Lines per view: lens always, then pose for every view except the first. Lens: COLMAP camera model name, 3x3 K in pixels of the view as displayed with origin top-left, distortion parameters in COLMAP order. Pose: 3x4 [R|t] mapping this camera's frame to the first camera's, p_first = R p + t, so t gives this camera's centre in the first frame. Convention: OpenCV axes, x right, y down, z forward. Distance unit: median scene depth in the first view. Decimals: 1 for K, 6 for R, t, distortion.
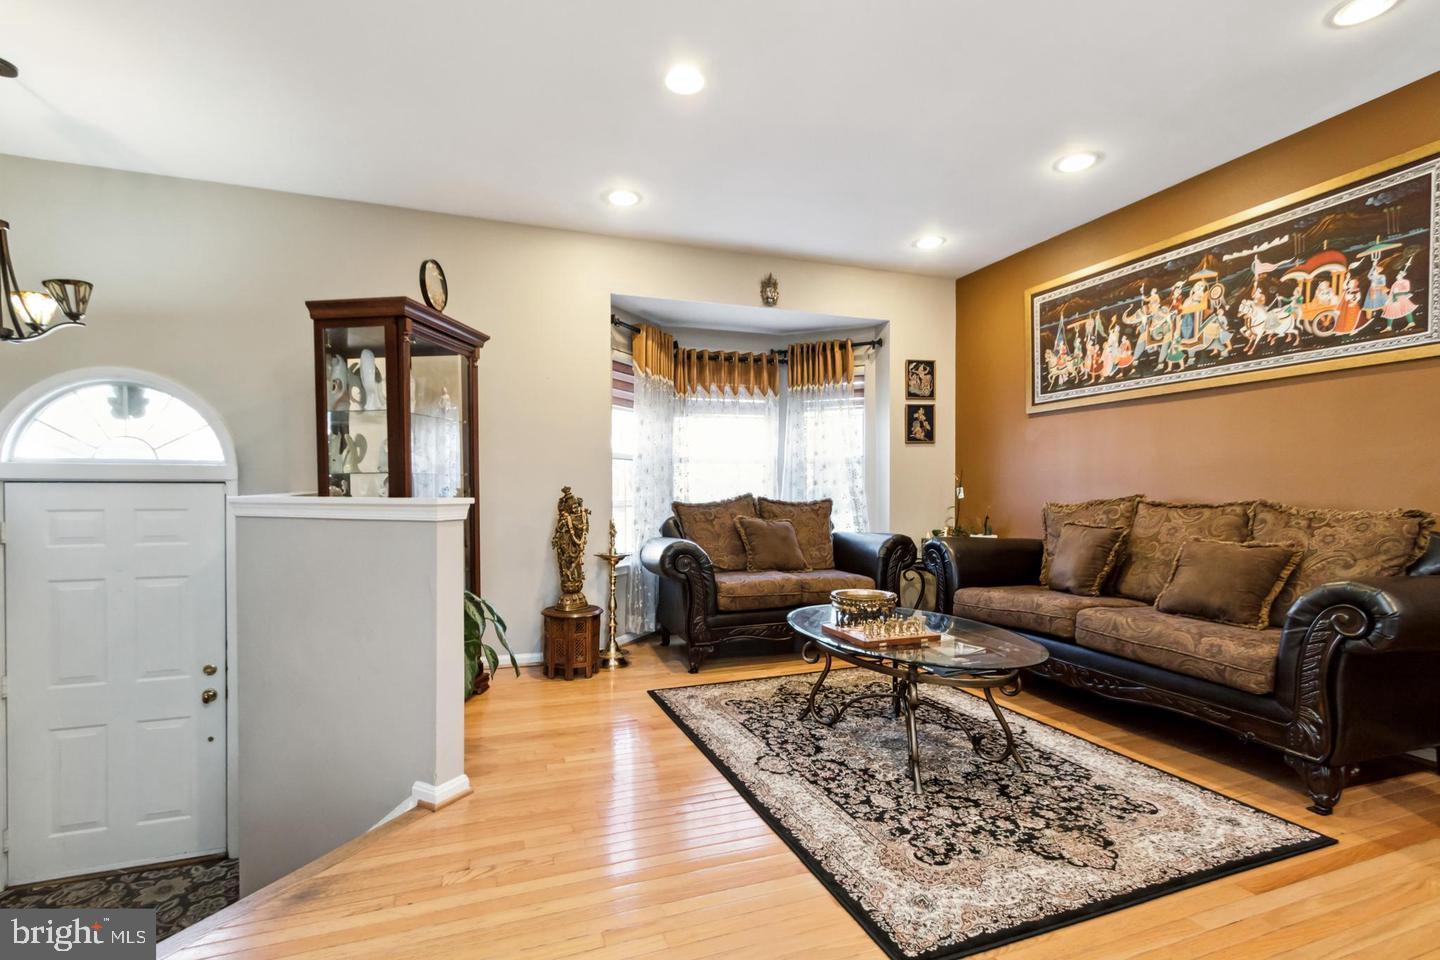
lens RADIAL K [[661.3, 0, 717.0], [0, 661.3, 487.2], [0, 0, 1]] dist [0.001200, -0.001931]
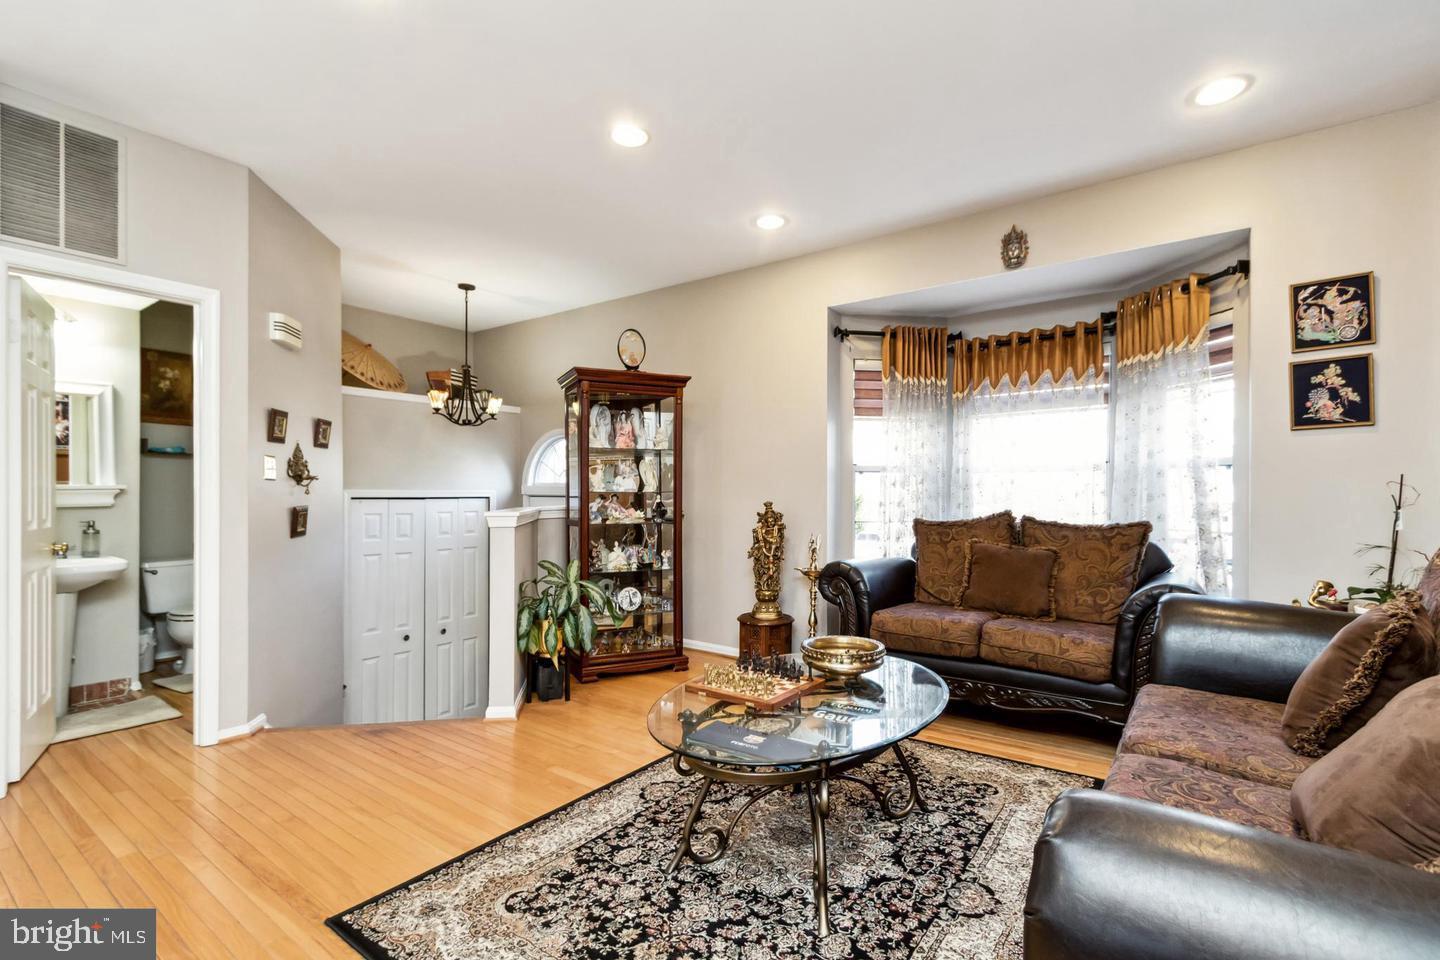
lens RADIAL K [[661.3, 0, 720.9], [0, 661.3, 486.2], [0, 0, 1]] dist [0.001200, -0.001931]
pose [[0.556780, -0.007816, -0.830623, 0.523341], [0.001710, 0.999964, -0.008263, -0.014687], [0.830658, 0.003181, 0.556774, 0.285878]]
